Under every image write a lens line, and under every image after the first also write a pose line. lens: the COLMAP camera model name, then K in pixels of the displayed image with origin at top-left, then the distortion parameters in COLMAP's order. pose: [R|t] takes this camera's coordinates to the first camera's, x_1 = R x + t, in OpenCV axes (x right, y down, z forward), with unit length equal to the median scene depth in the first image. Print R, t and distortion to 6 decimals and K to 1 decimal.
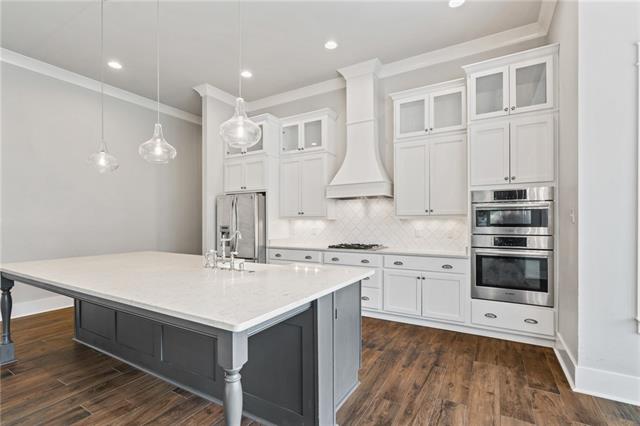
lens RADIAL K [[297.3, 0, 336.2], [0, 297.3, 220.2], [0, 0, 1]] dist [-0.012543, 0.003419]
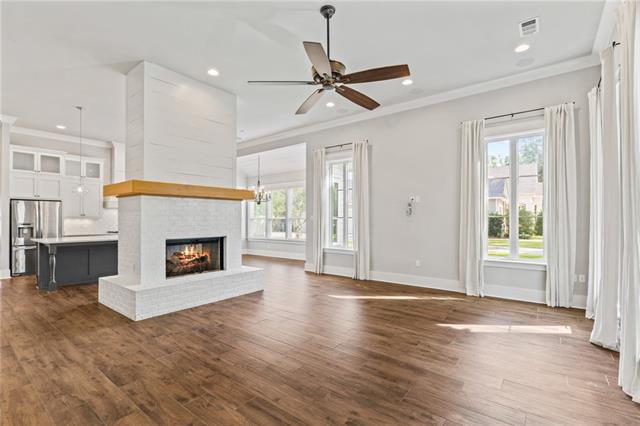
lens RADIAL K [[297.3, 0, 313.2], [0, 297.3, 216.5], [0, 0, 1]] dist [-0.012543, 0.003419]
pose [[0.169336, 0.015878, 0.985430, -2.079246], [-0.002039, 0.999874, -0.015761, 0.013156], [-0.985556, 0.000659, 0.169347, -0.769744]]
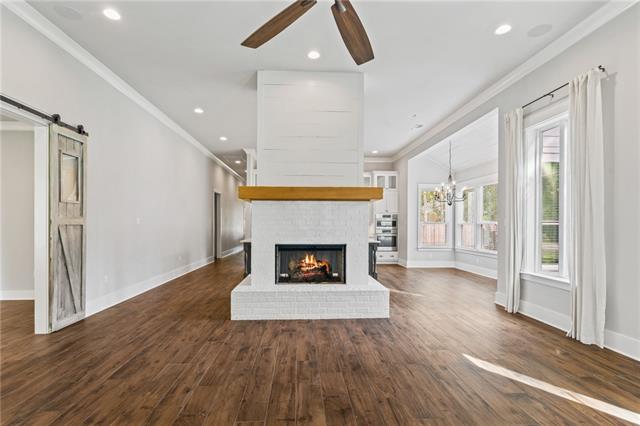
lens RADIAL K [[297.3, 0, 316.2], [0, 297.3, 227.6], [0, 0, 1]] dist [-0.012543, 0.003419]
pose [[0.849085, 0.003843, 0.528243, -1.464911], [-0.011610, 0.999868, 0.011388, 0.004866], [-0.528129, -0.015803, 0.849017, -1.086406]]
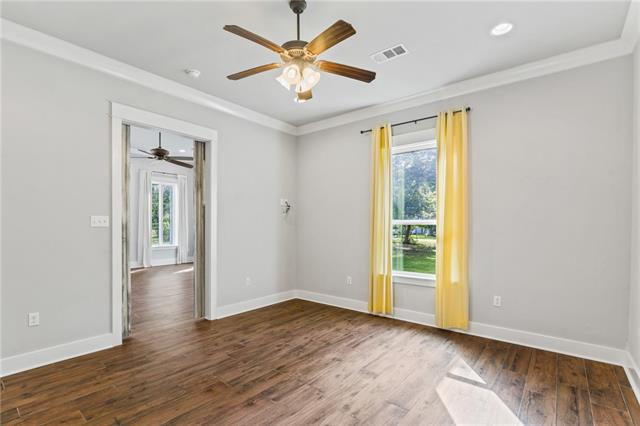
lens RADIAL K [[297.3, 0, 322.7], [0, 297.3, 219.0], [0, 0, 1]] dist [-0.012543, 0.003419]
pose [[-0.984105, 0.012990, 0.177113, -2.514968], [0.011340, 0.999882, -0.010324, -0.009246], [-0.177226, -0.008152, -0.984136, 0.989769]]
